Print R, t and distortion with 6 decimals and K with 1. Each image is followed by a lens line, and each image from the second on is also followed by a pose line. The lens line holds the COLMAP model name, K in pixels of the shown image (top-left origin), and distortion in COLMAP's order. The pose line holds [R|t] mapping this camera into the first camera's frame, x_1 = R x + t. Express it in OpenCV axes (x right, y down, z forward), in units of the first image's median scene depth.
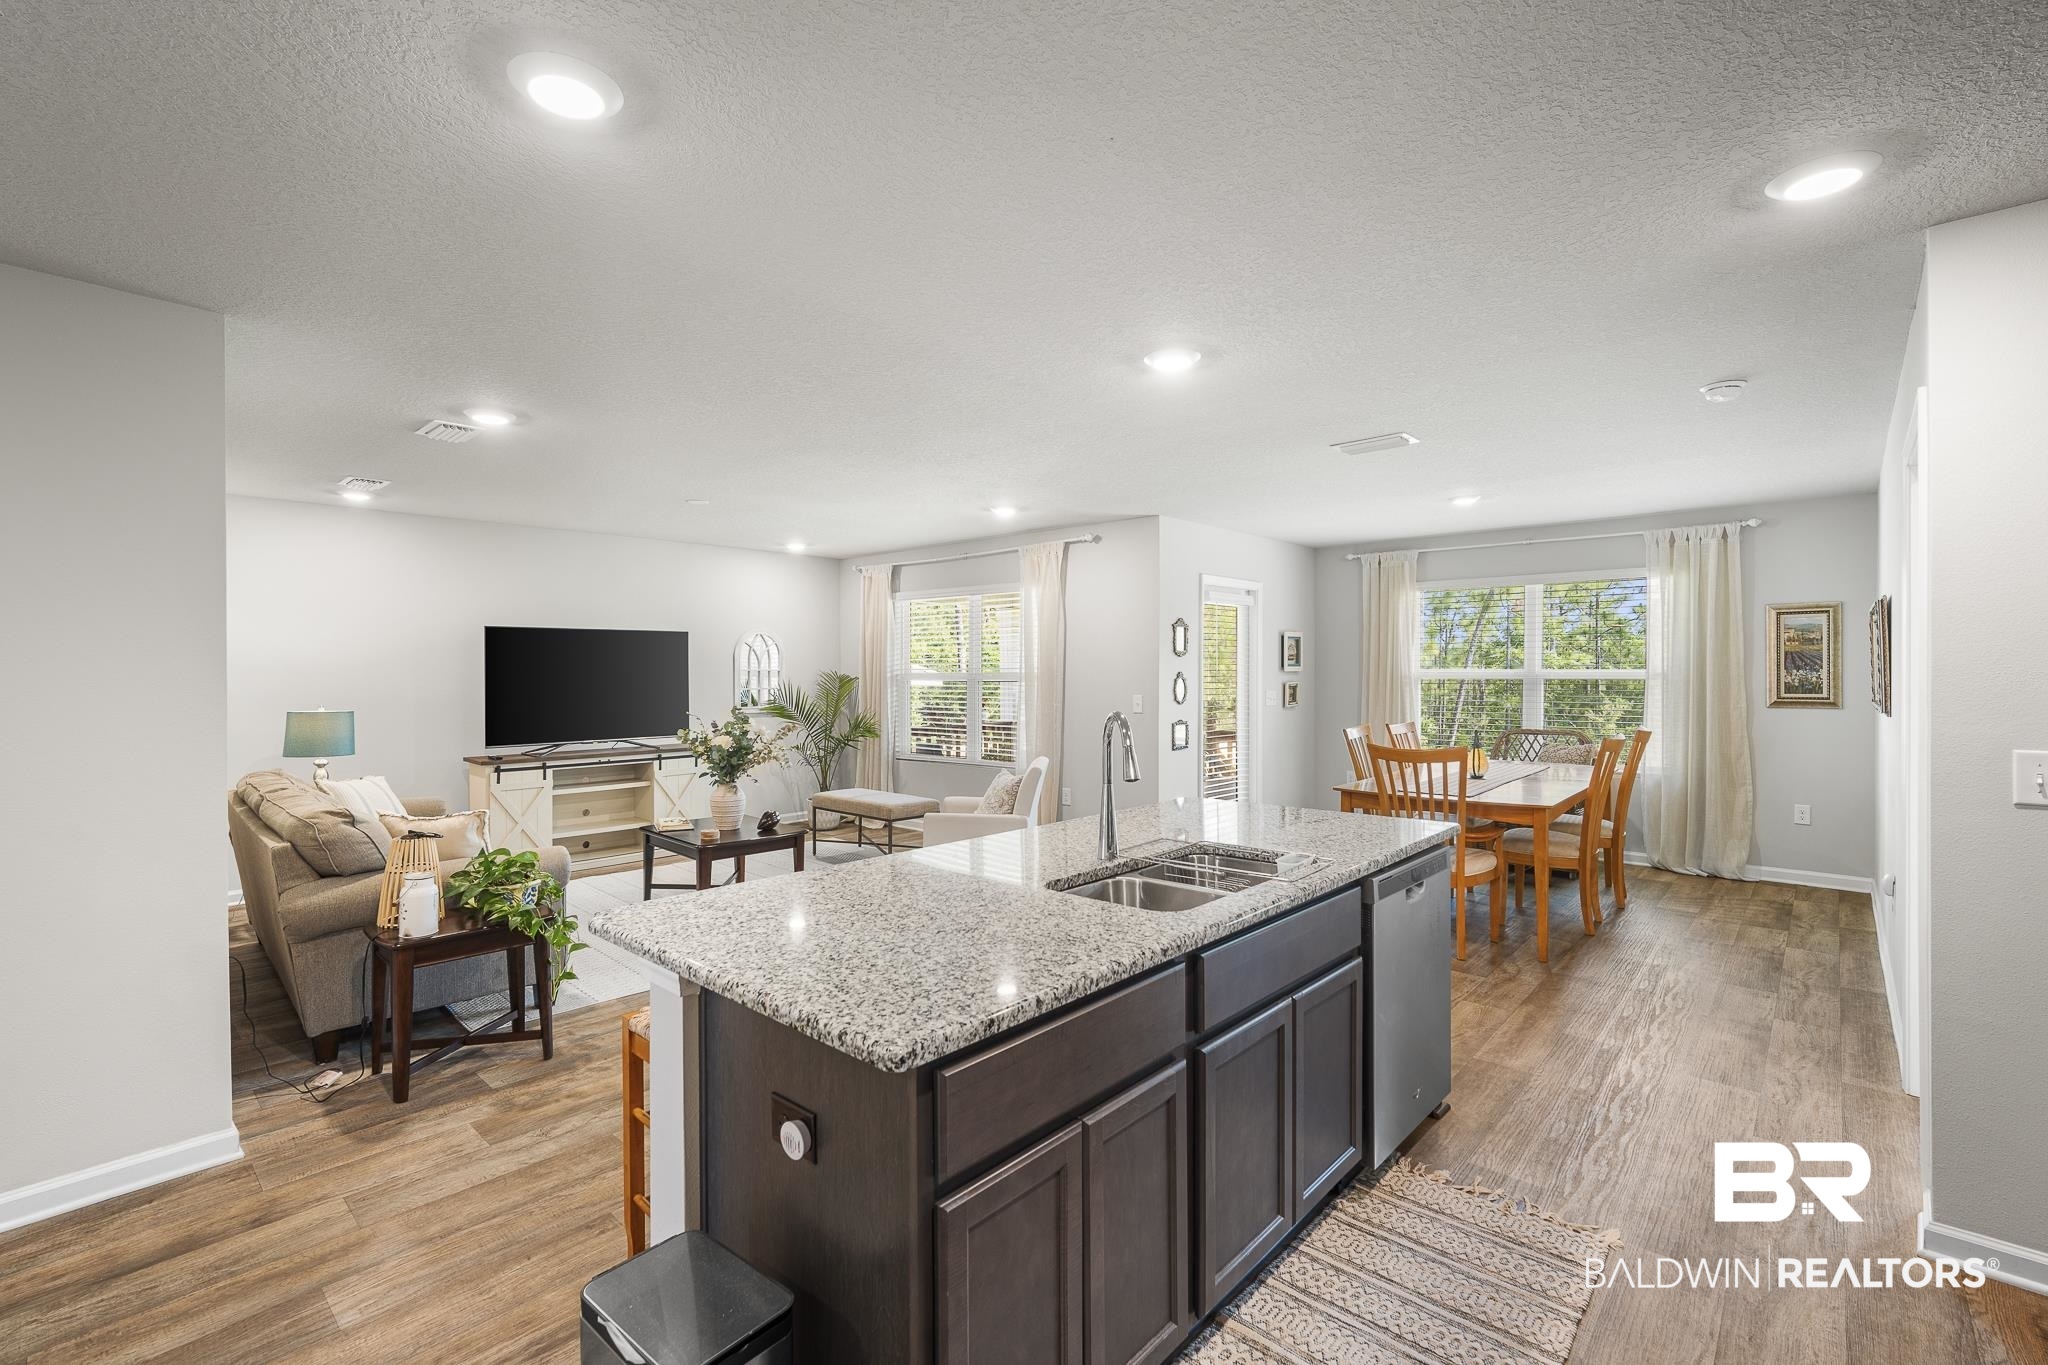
lens RADIAL K [[915.6, 0, 1057.2], [0, 915.6, 669.4], [0, 0, 1]] dist [-0.003074, 0.001233]
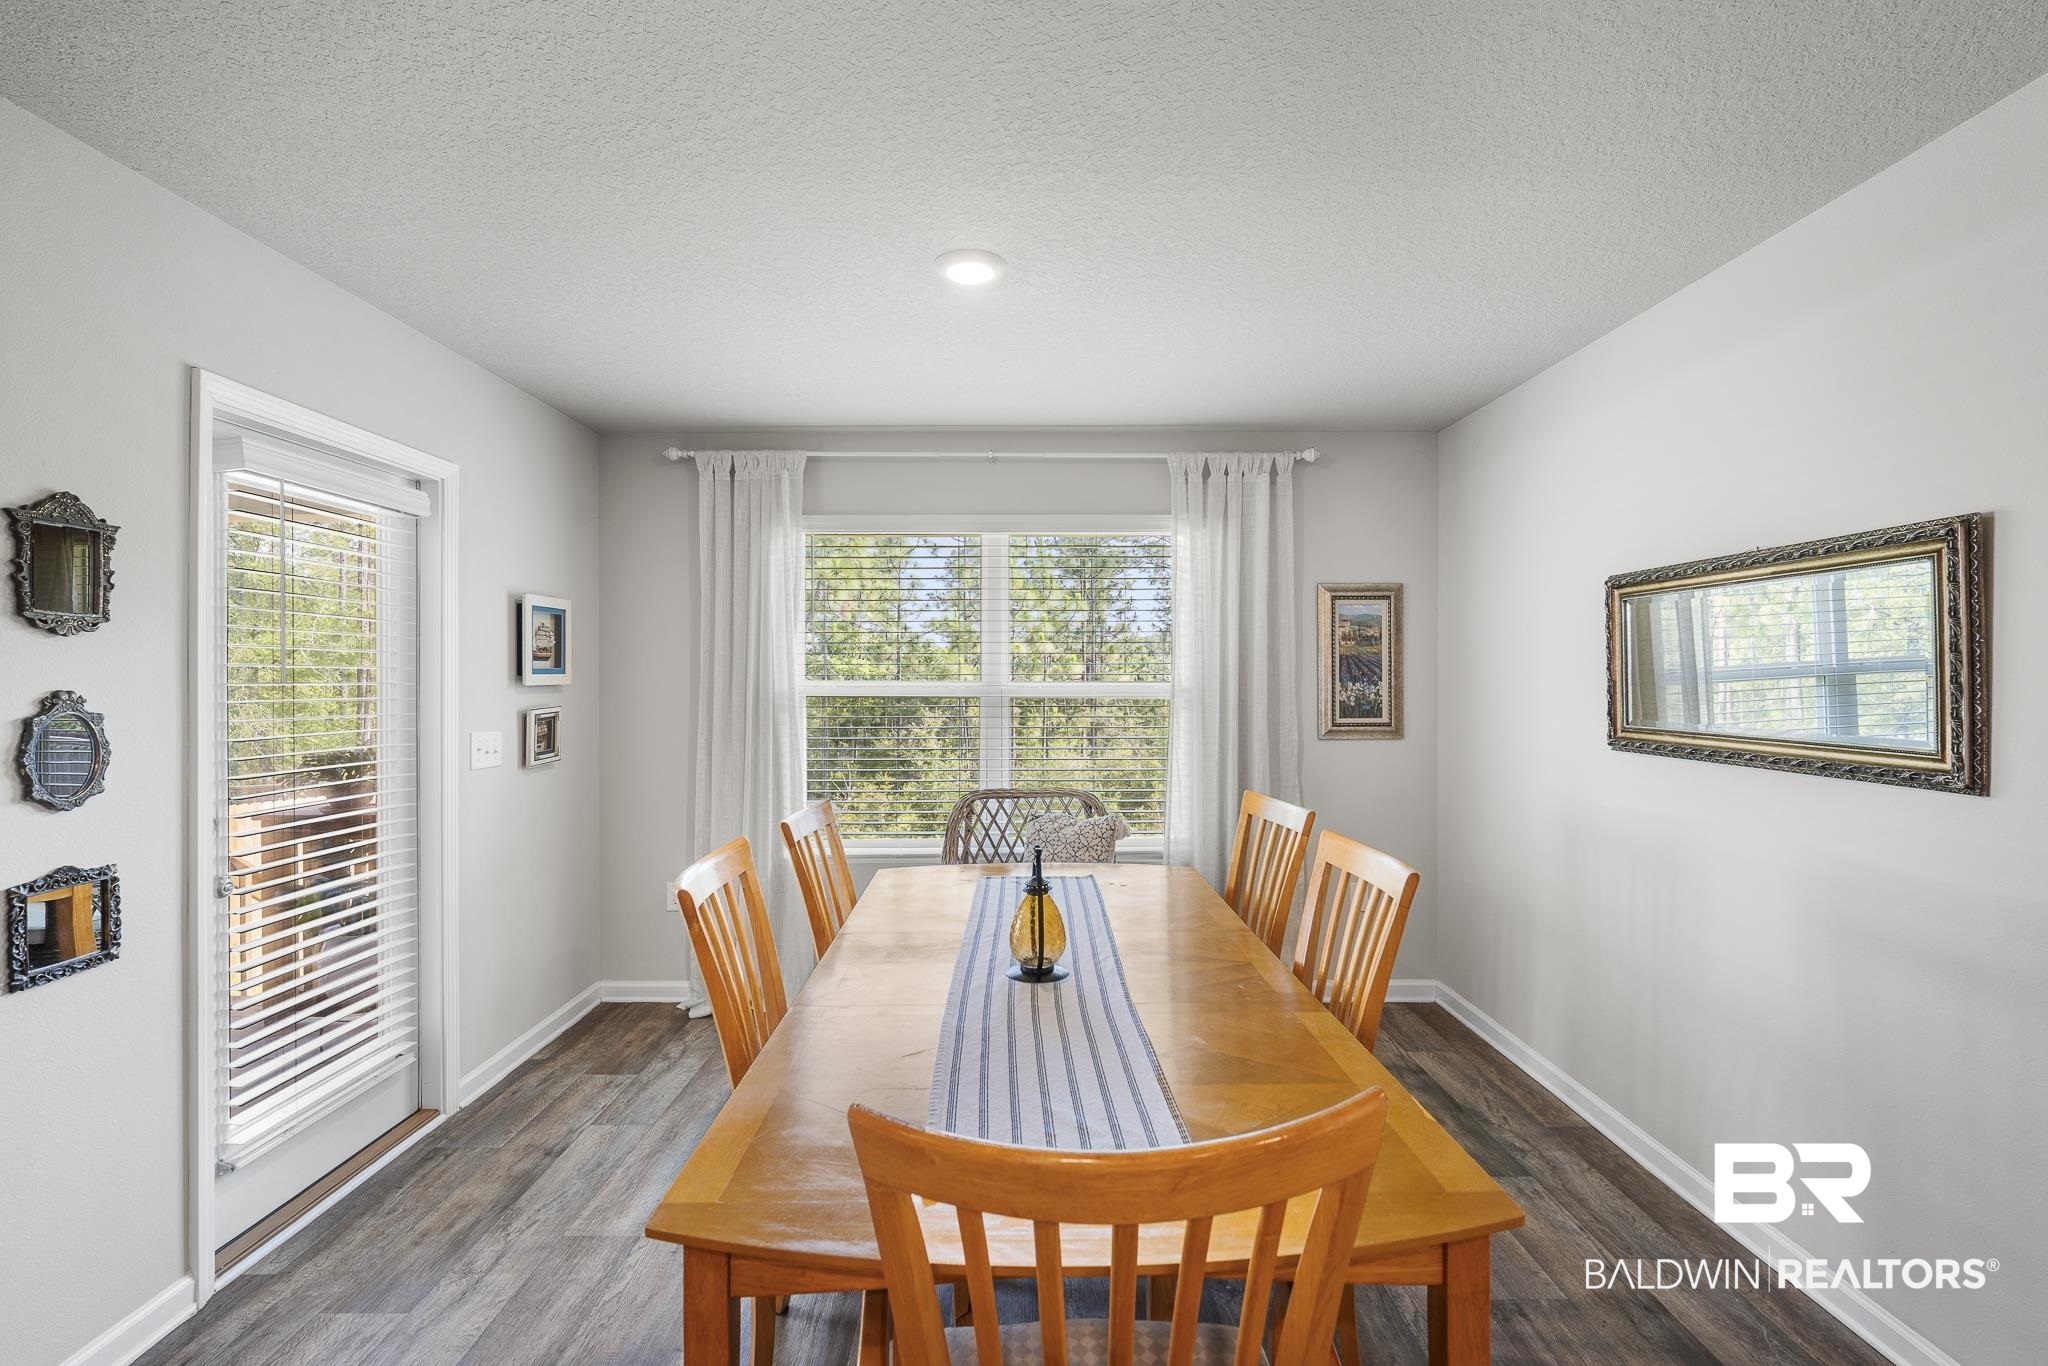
lens RADIAL K [[915.6, 0, 1012.0], [0, 915.6, 683.9], [0, 0, 1]] dist [-0.003074, 0.001233]
pose [[0.776756, -0.001880, 0.629798, 0.176682], [-0.001692, 0.999986, 0.005073, -0.001275], [-0.629799, -0.005006, 0.776742, 0.588757]]
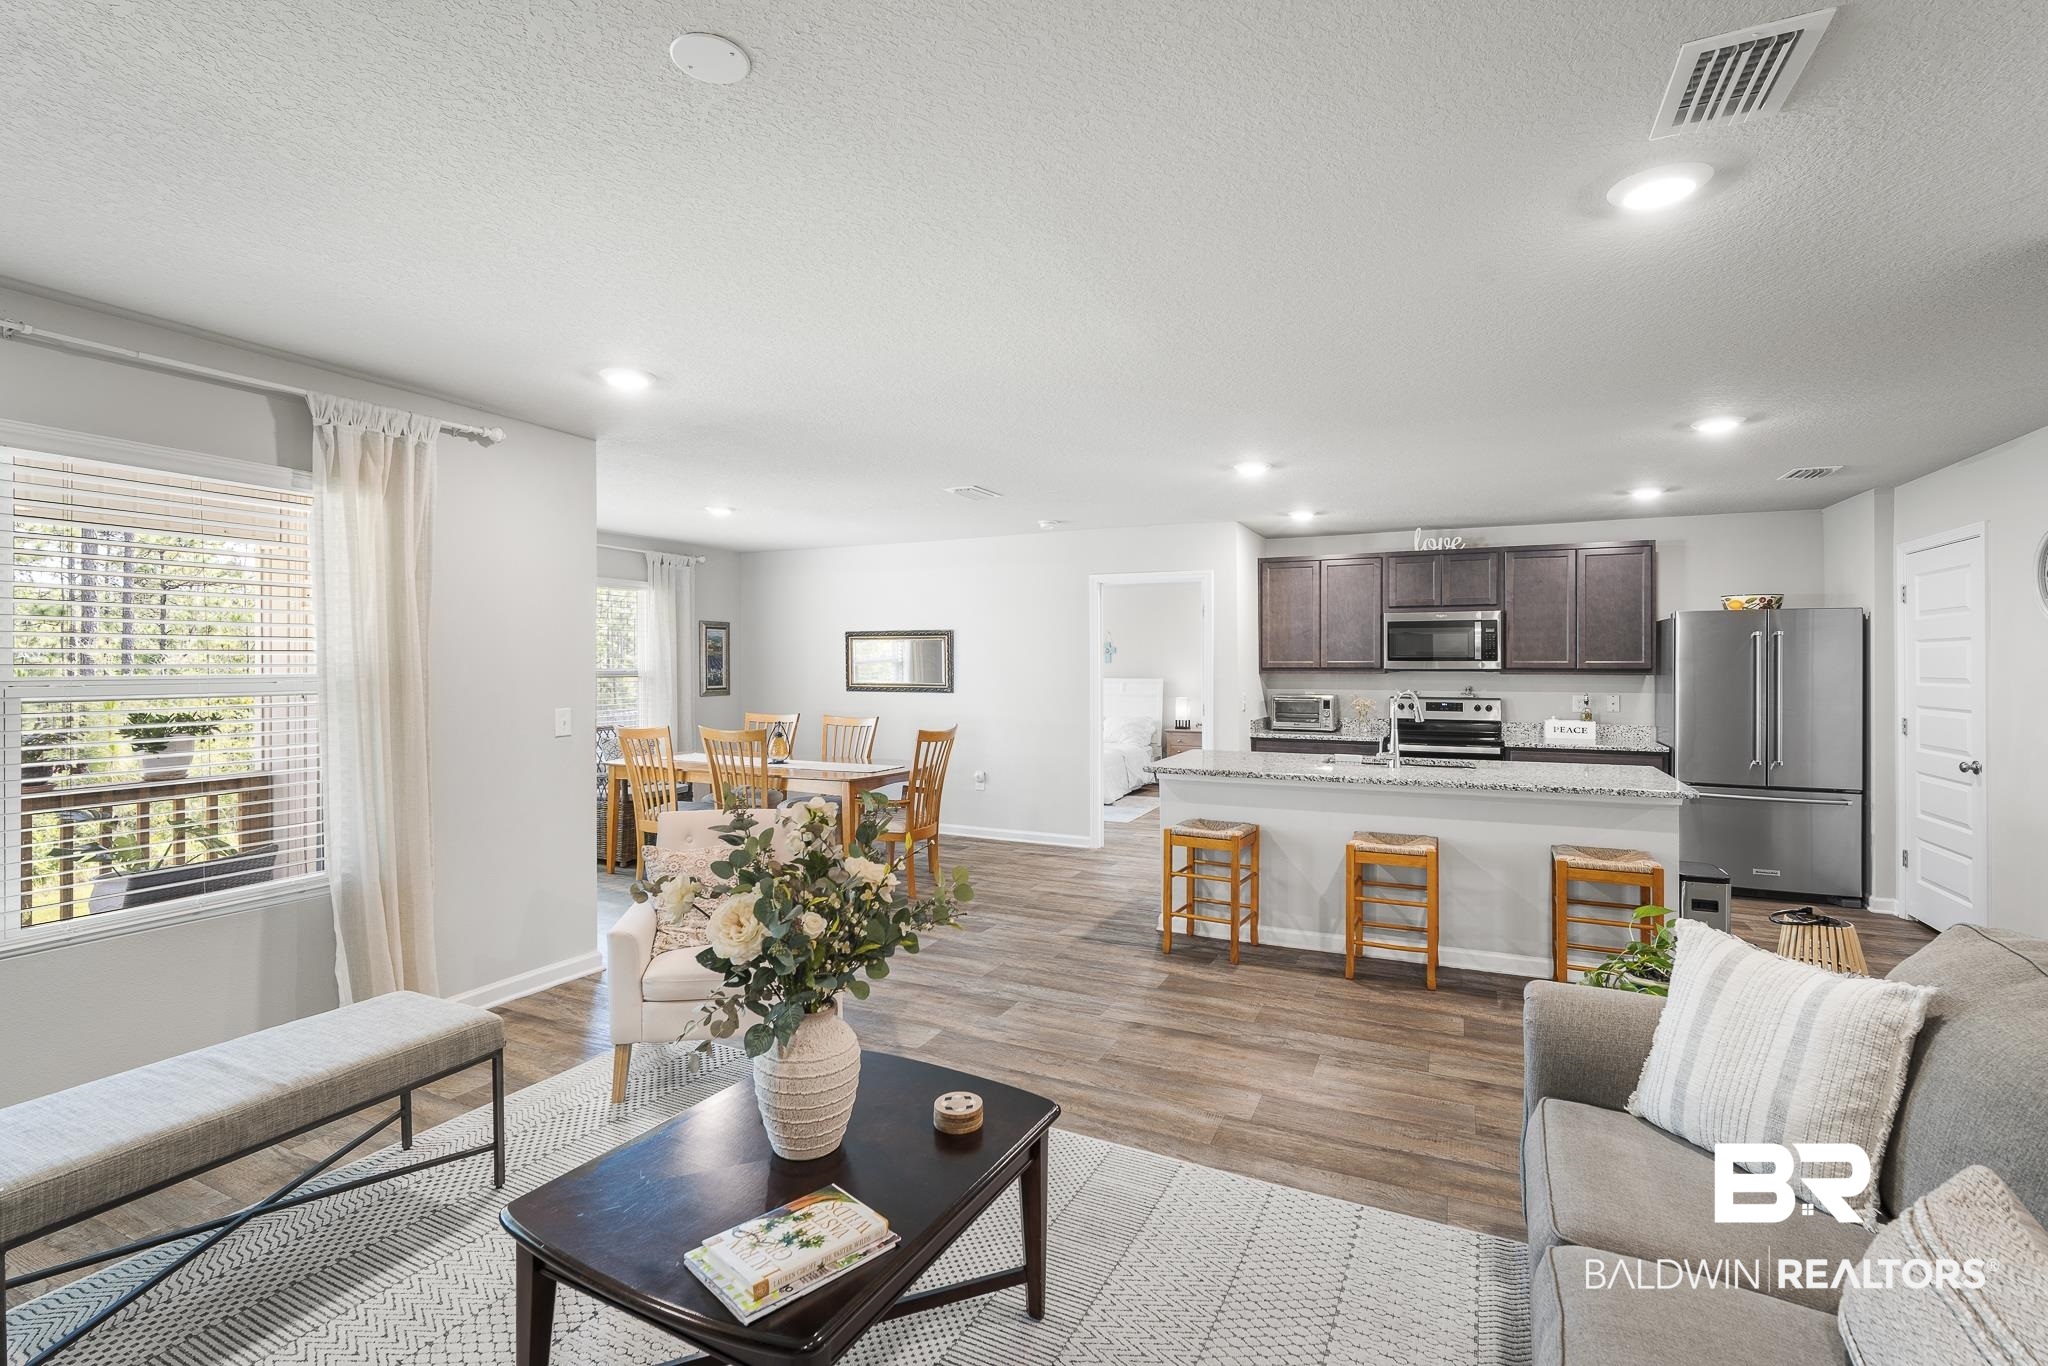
lens RADIAL K [[915.6, 0, 1002.7], [0, 915.6, 662.3], [0, 0, 1]] dist [-0.003074, 0.001233]
pose [[-0.249661, 0.007415, 0.968305, -0.581154], [0.000194, 0.999971, -0.007607, 0.001184], [-0.968333, -0.001711, -0.249656, 0.854442]]
